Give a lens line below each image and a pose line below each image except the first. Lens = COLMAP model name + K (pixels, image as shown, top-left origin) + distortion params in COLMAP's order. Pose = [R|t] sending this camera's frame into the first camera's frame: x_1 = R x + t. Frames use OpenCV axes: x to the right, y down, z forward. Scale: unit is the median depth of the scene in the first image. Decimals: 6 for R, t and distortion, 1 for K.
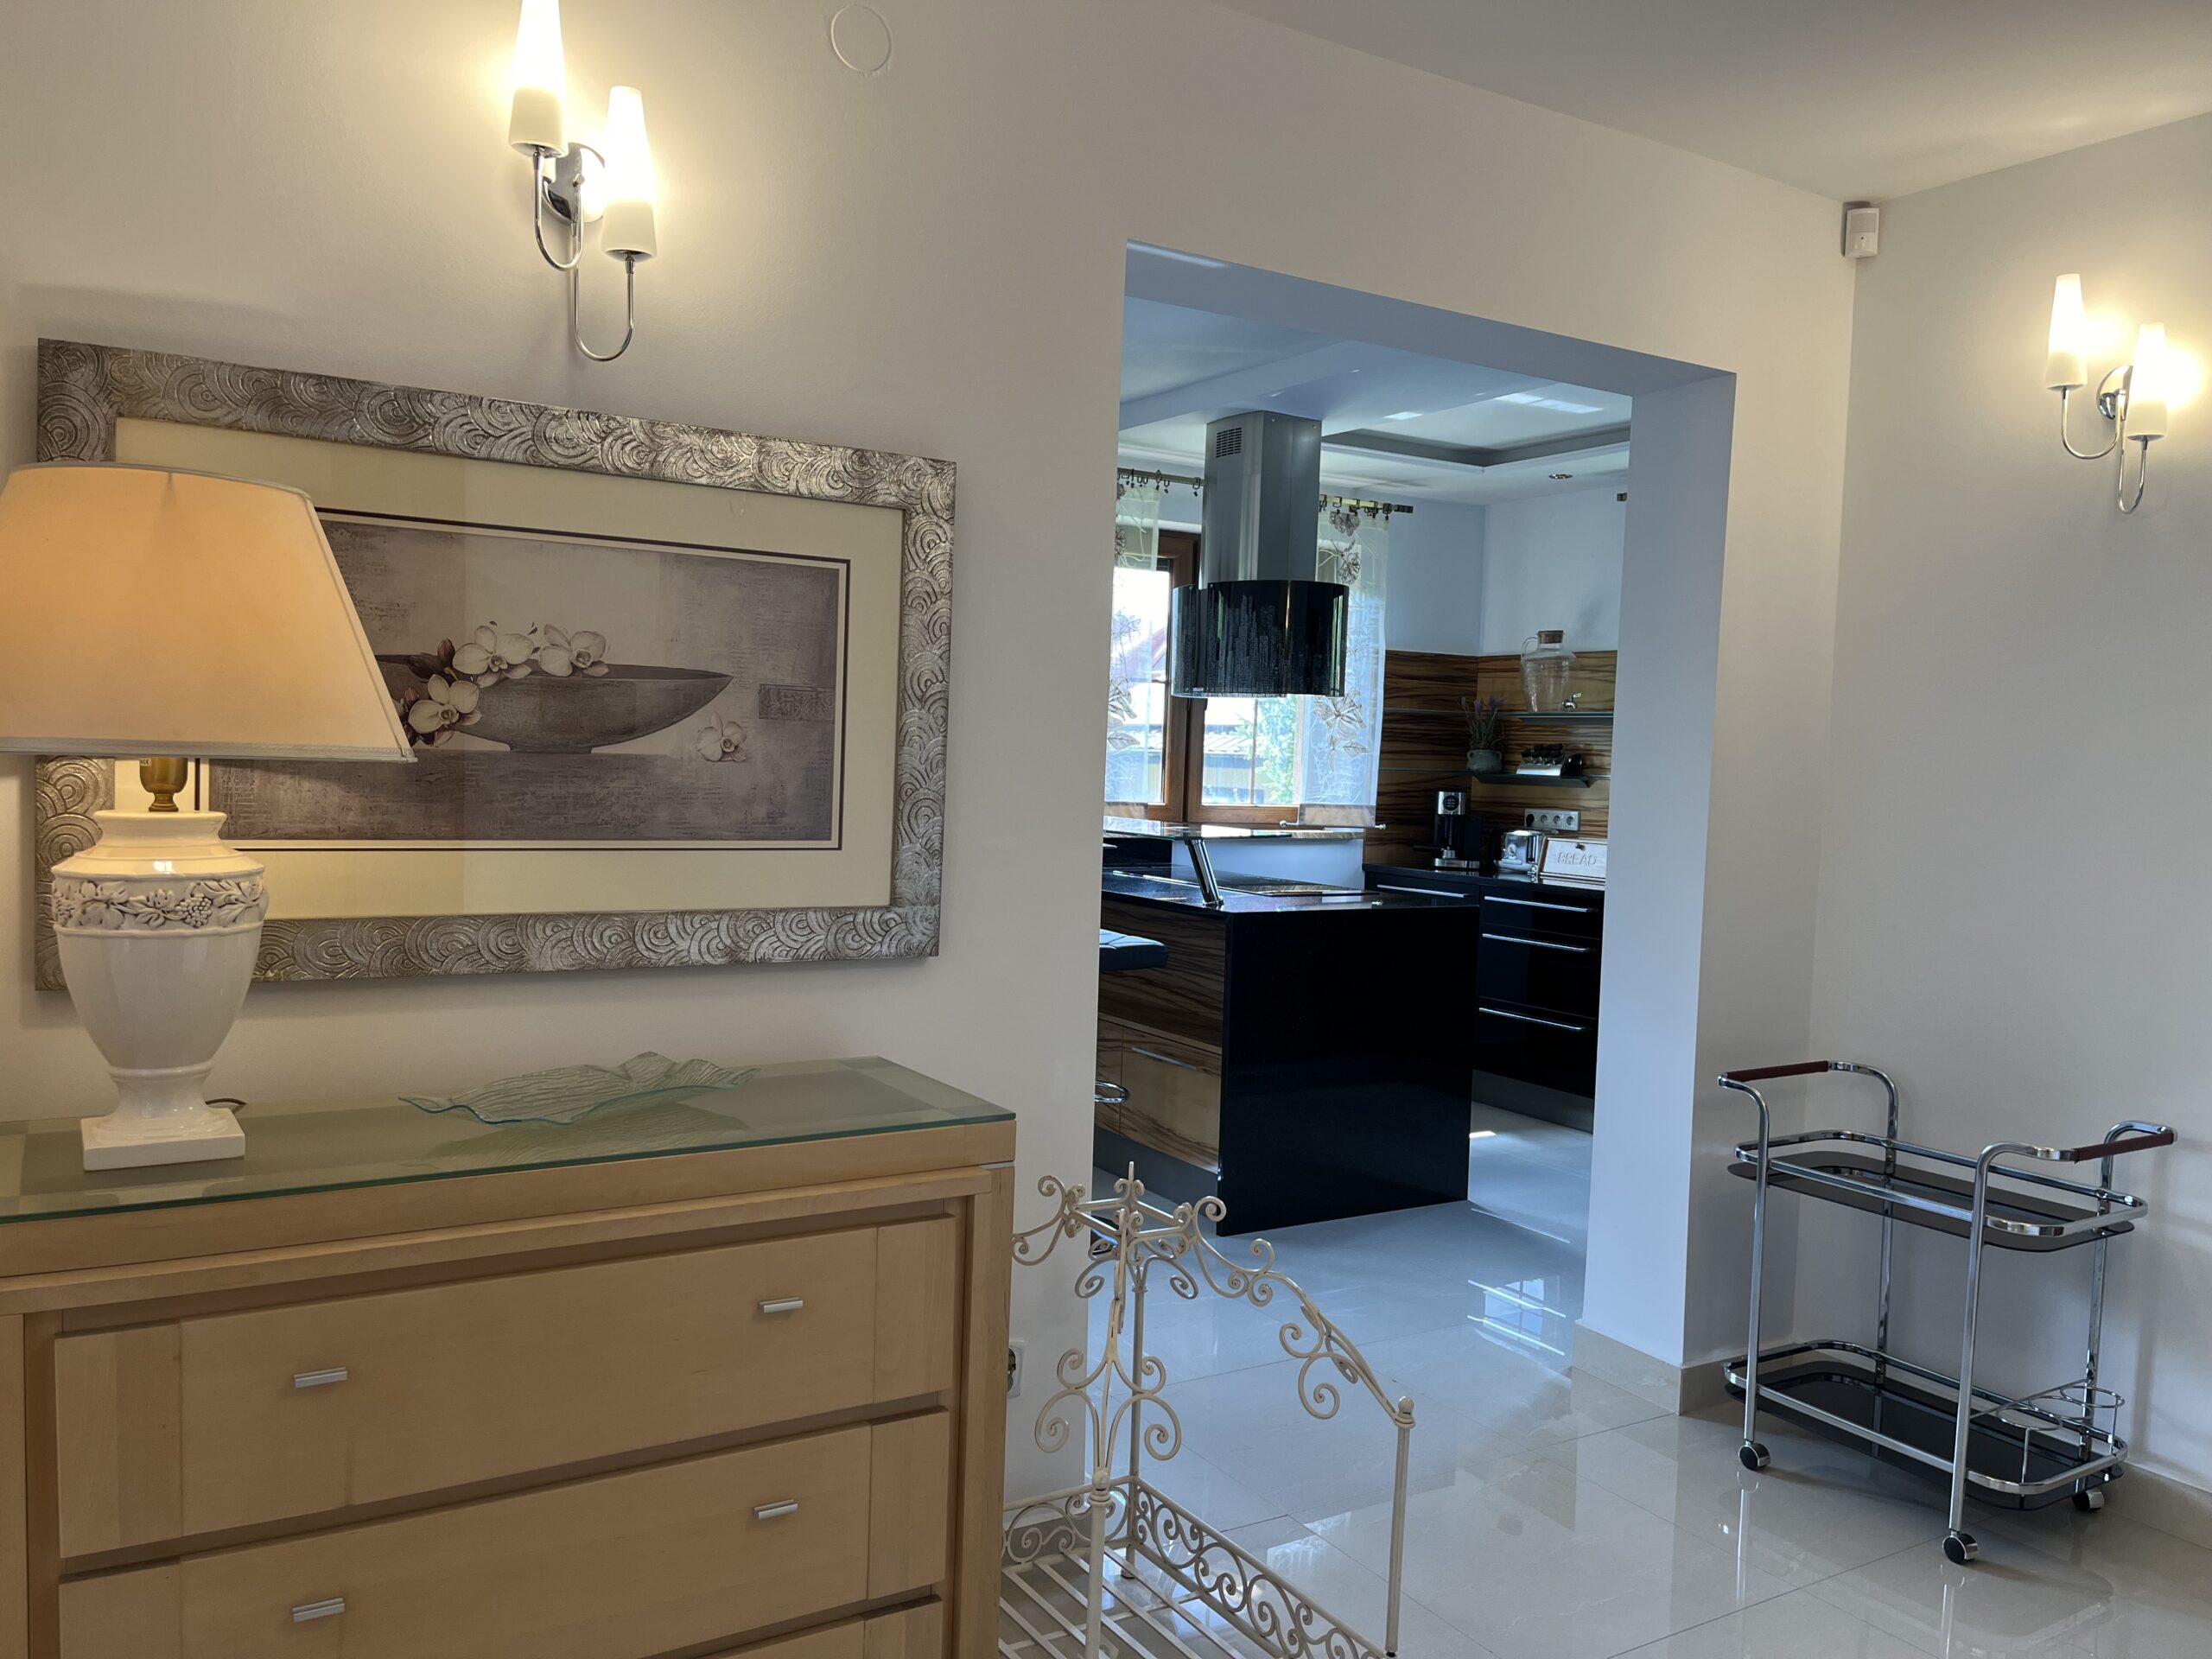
lens RADIAL K [[1676.3, 0, 1094.2], [0, 1676.3, 831.8], [0, 0, 1]] dist [0.117752, -0.138636]
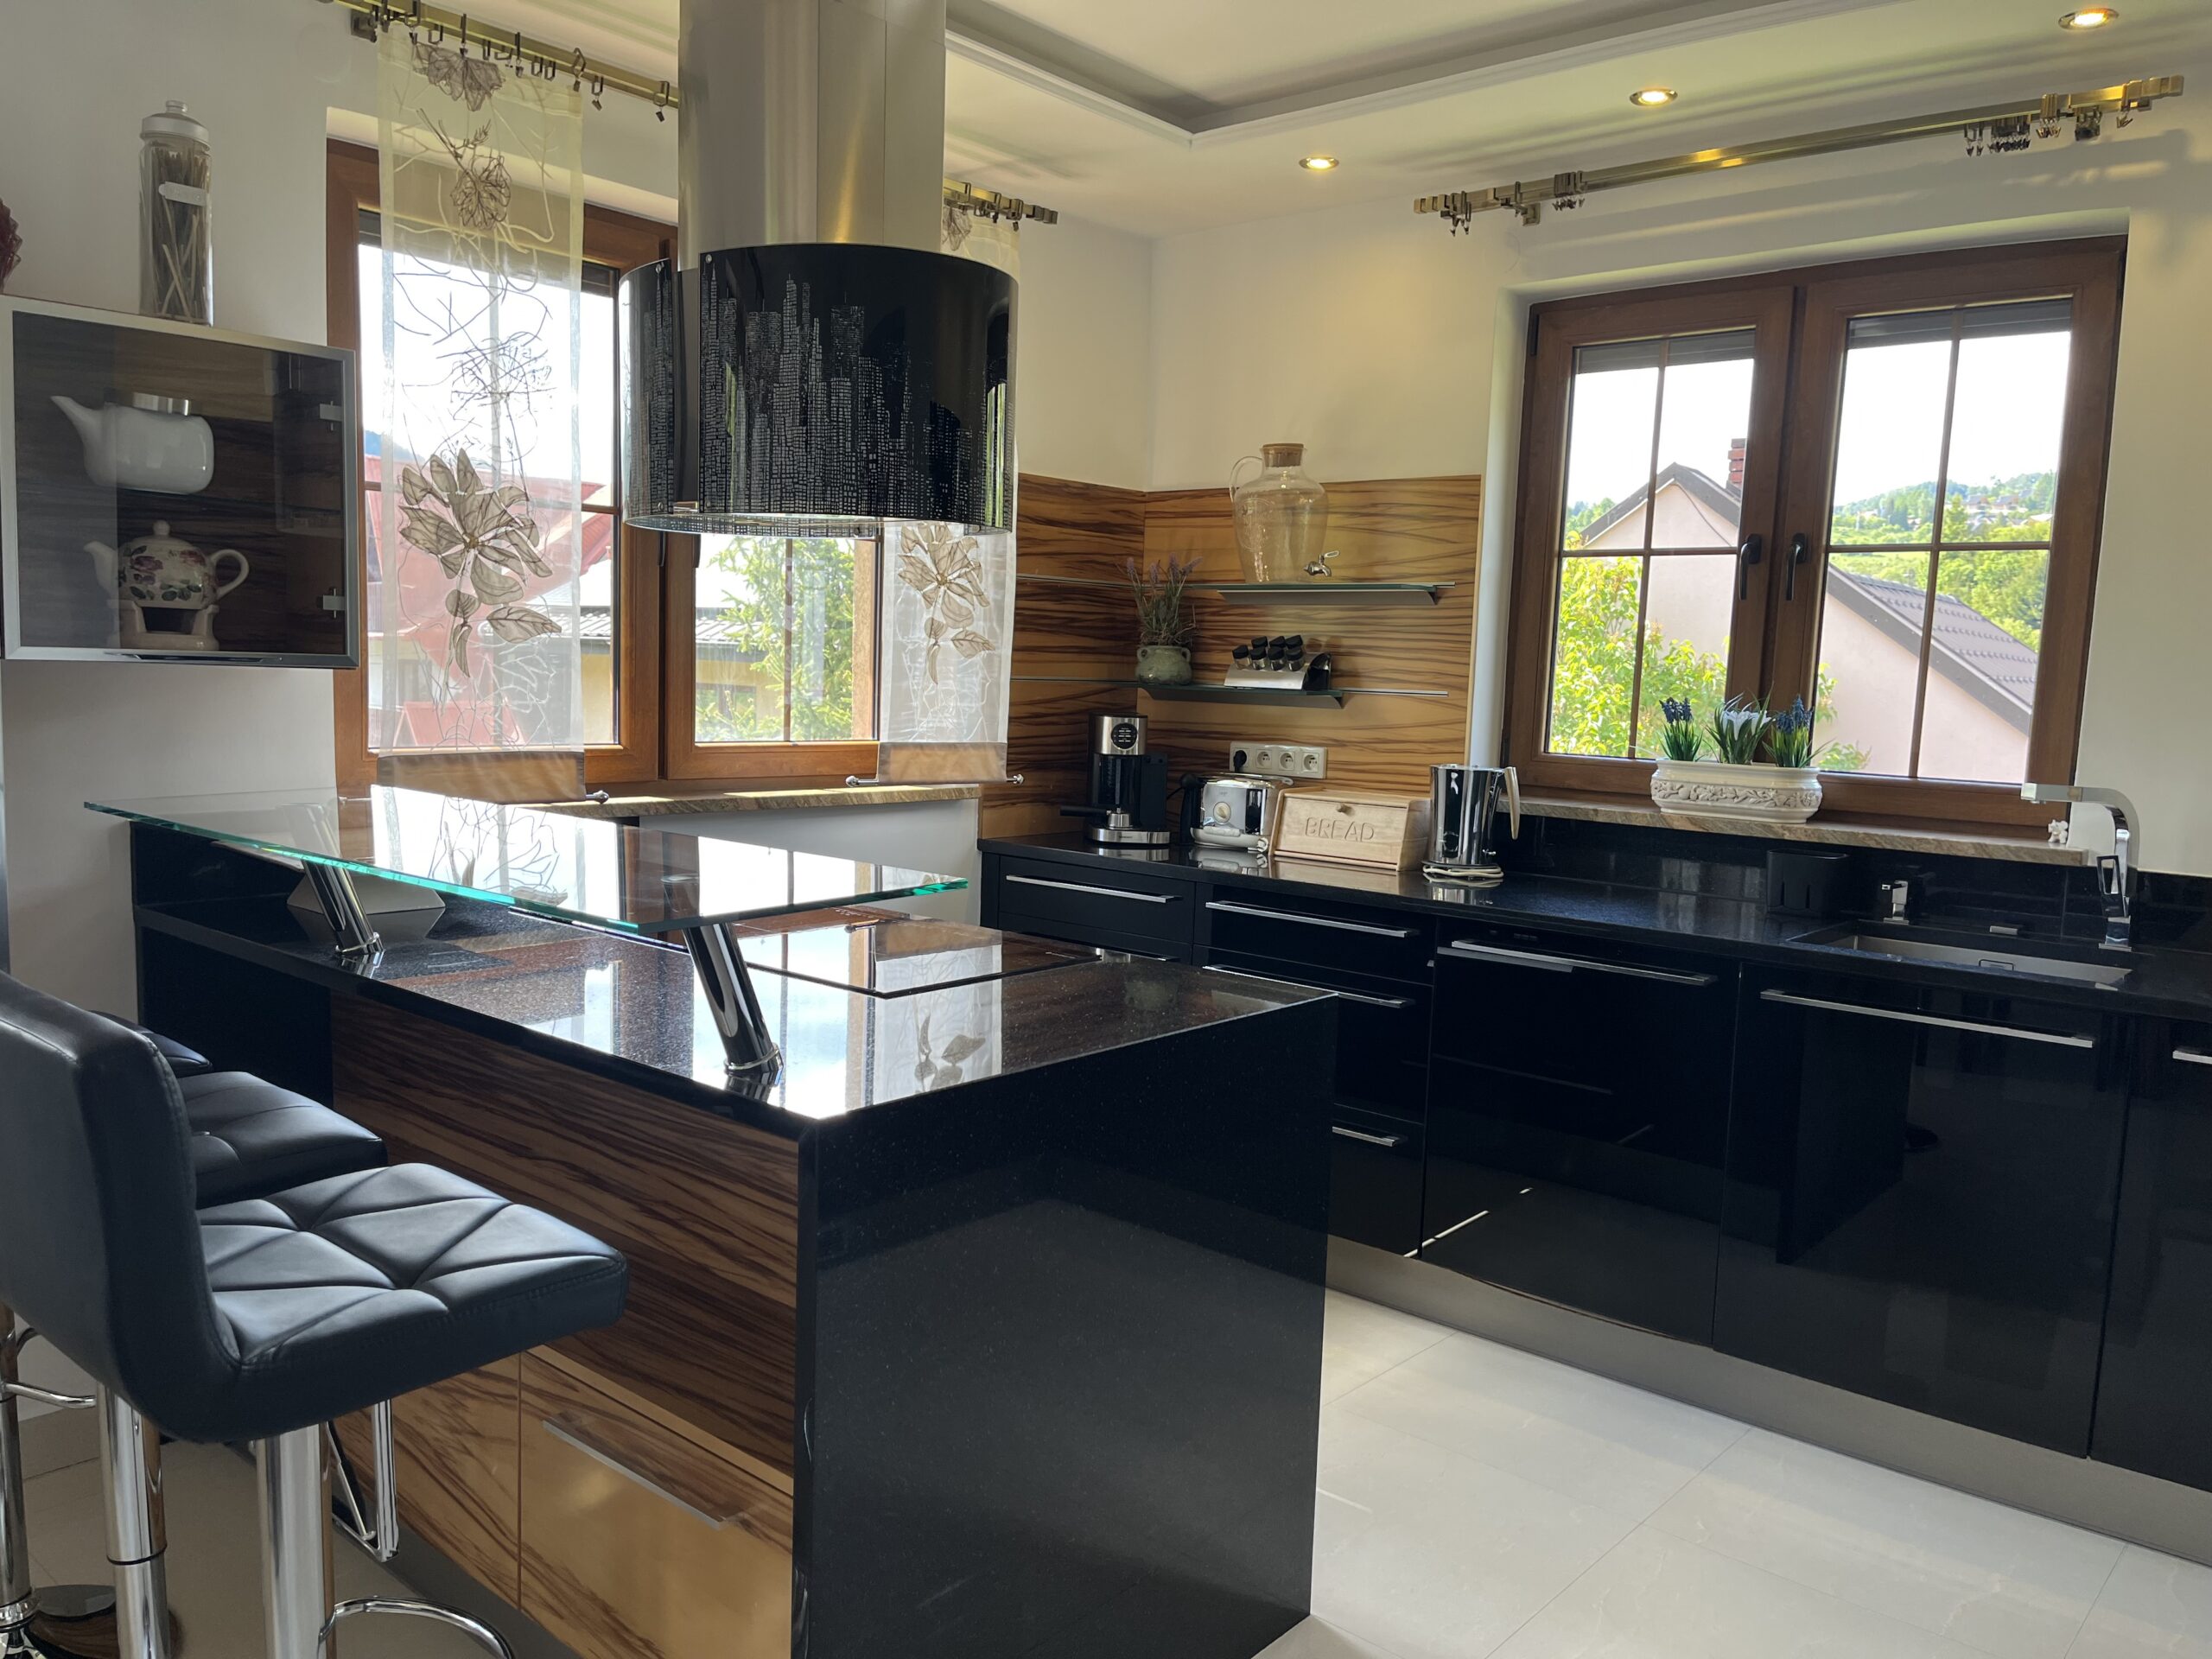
lens RADIAL K [[1676.3, 0, 1094.2], [0, 1676.3, 831.8], [0, 0, 1]] dist [0.117752, -0.138636]
pose [[0.953854, -0.031932, 0.298569, 0.023719], [0.012493, 0.997689, 0.066793, -0.023119], [-0.300012, -0.059981, 0.952048, 0.441831]]
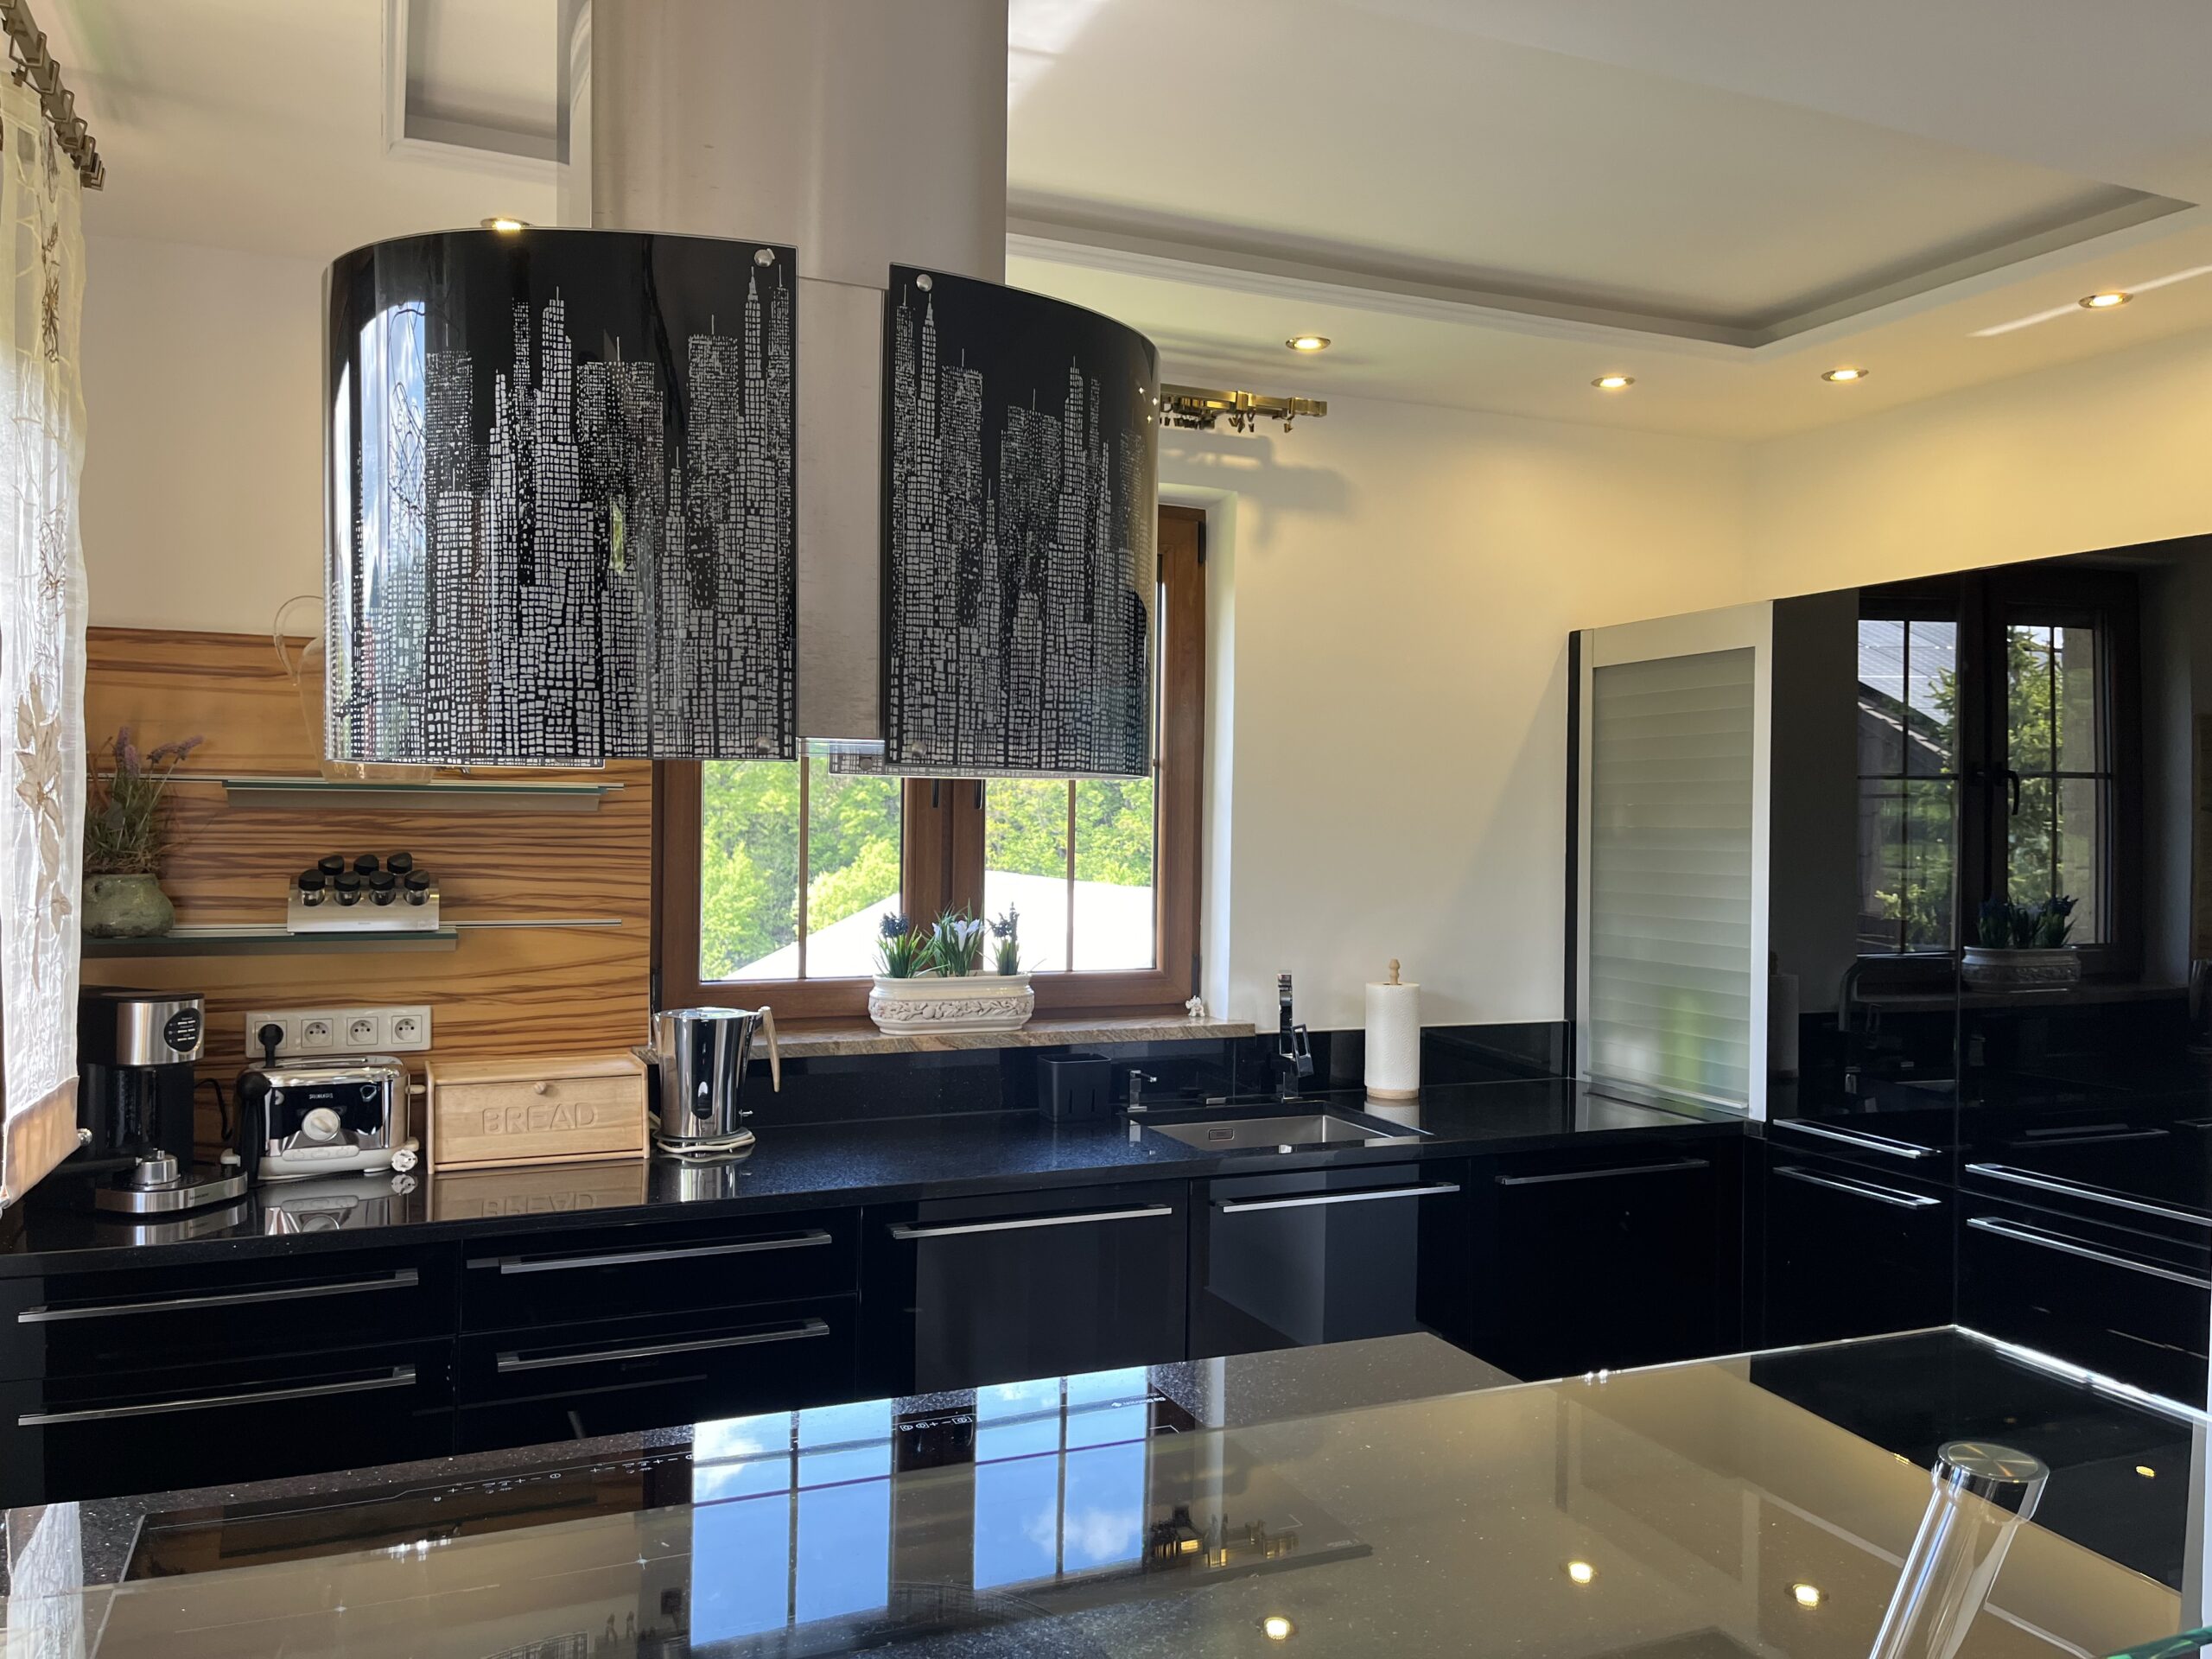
lens RADIAL K [[1676.3, 0, 1094.2], [0, 1676.3, 831.8], [0, 0, 1]] dist [0.117752, -0.138636]
pose [[0.162911, -0.041743, 0.985757, -0.117233], [0.041060, 0.998526, 0.035498, -0.065260], [-0.985786, 0.034692, 0.164384, 0.755289]]
